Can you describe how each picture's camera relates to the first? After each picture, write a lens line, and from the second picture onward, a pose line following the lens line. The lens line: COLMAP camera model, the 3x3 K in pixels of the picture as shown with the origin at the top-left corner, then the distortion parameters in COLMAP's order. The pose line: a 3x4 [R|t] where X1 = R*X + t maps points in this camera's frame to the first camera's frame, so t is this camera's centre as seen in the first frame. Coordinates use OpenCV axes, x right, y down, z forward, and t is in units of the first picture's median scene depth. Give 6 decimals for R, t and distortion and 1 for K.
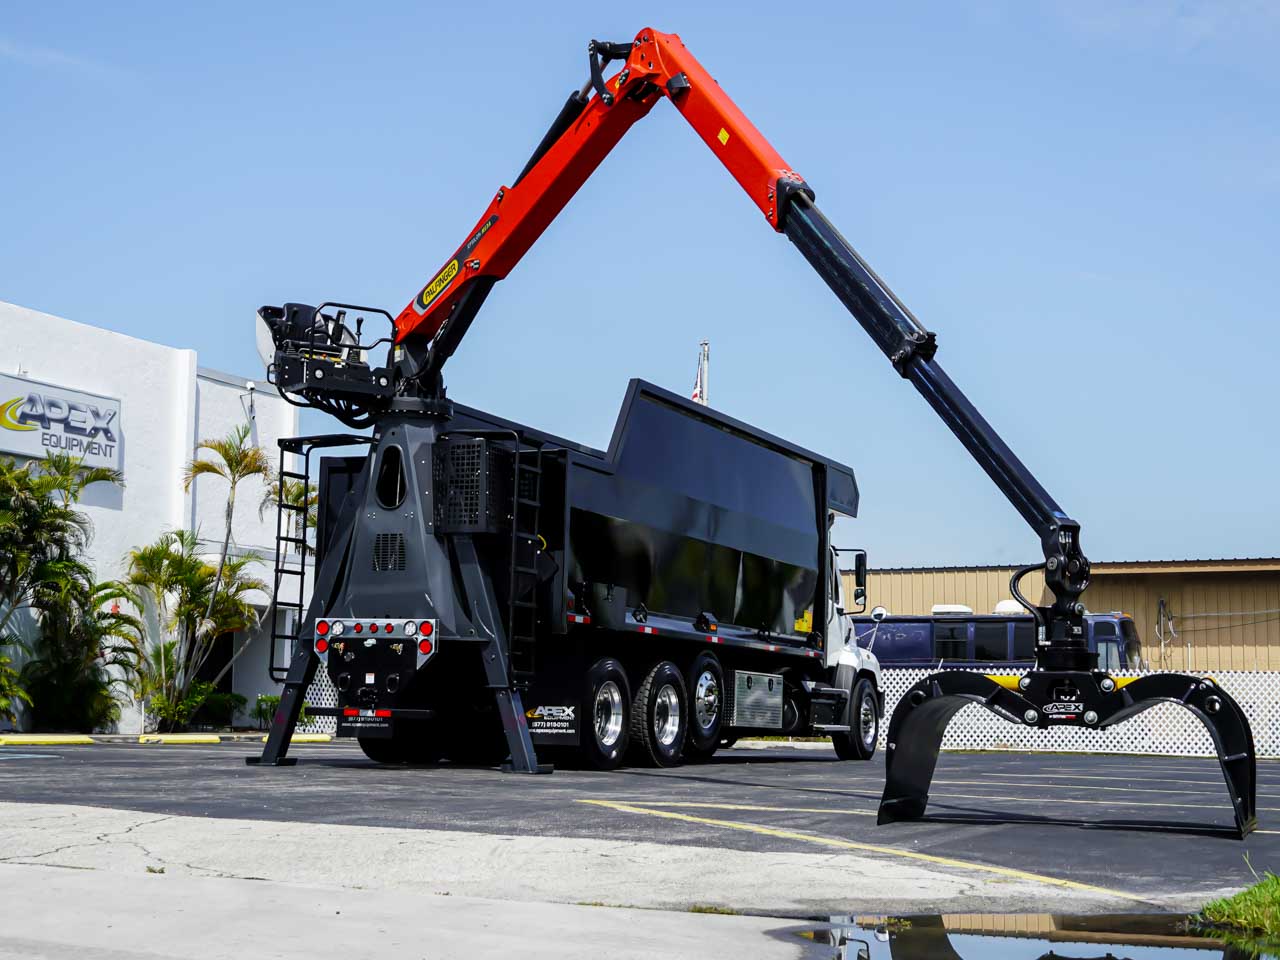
lens RADIAL K [[1952.3, 0, 640.0], [0, 1952.3, 480.0], [0, 0, 1]] dist [0.026895, 0.037132]
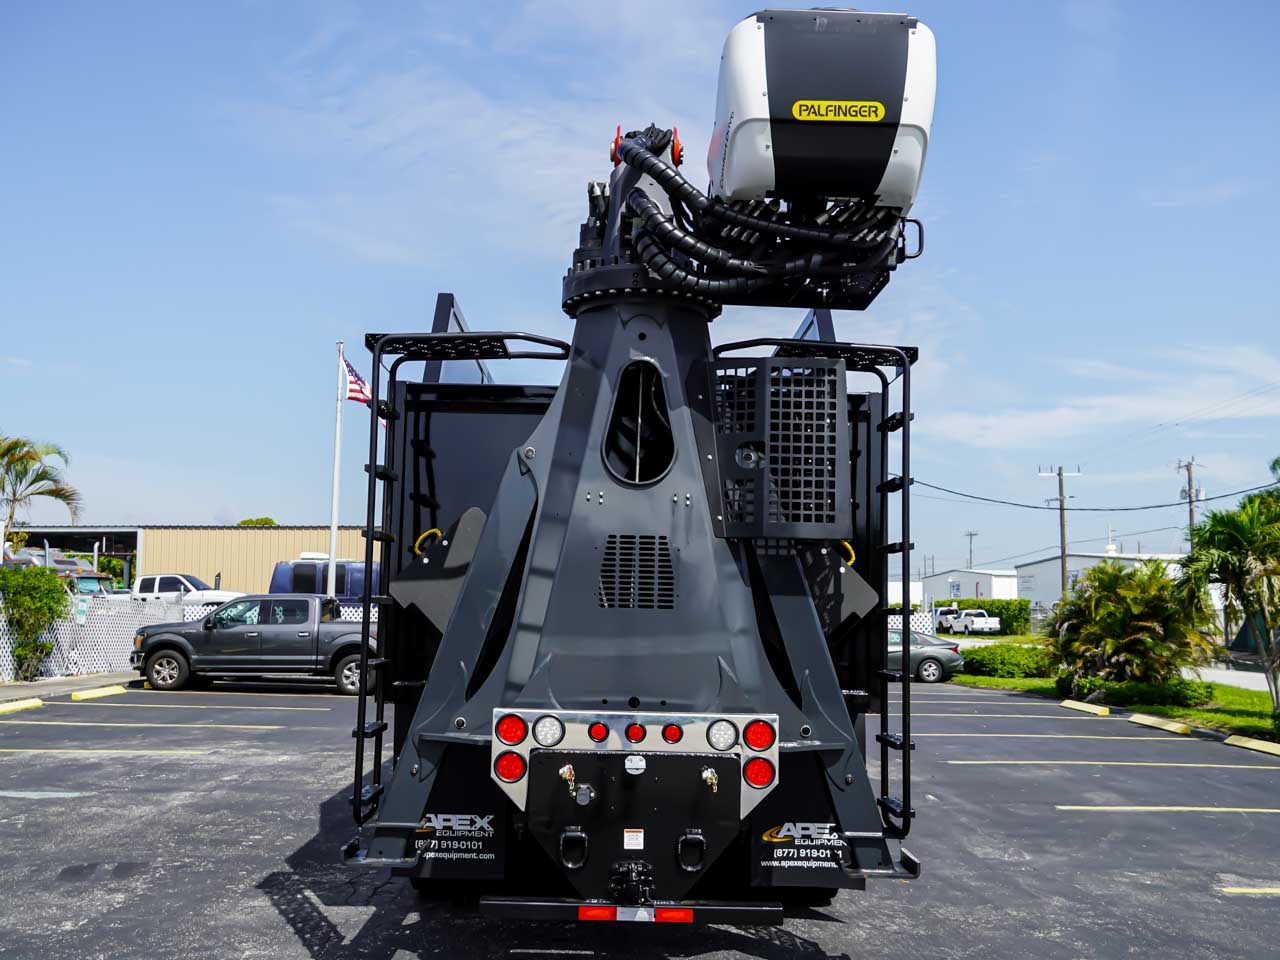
lens RADIAL K [[1270.5, 0, 640.0], [0, 1270.5, 480.0], [0, 0, 1]] dist [-0.009284, -0.002177]
pose [[0.914196, 0.028994, 0.404234, -0.252304], [-0.043556, 0.998690, 0.026872, 0.004334], [-0.402925, -0.042173, 0.914261, 0.679048]]
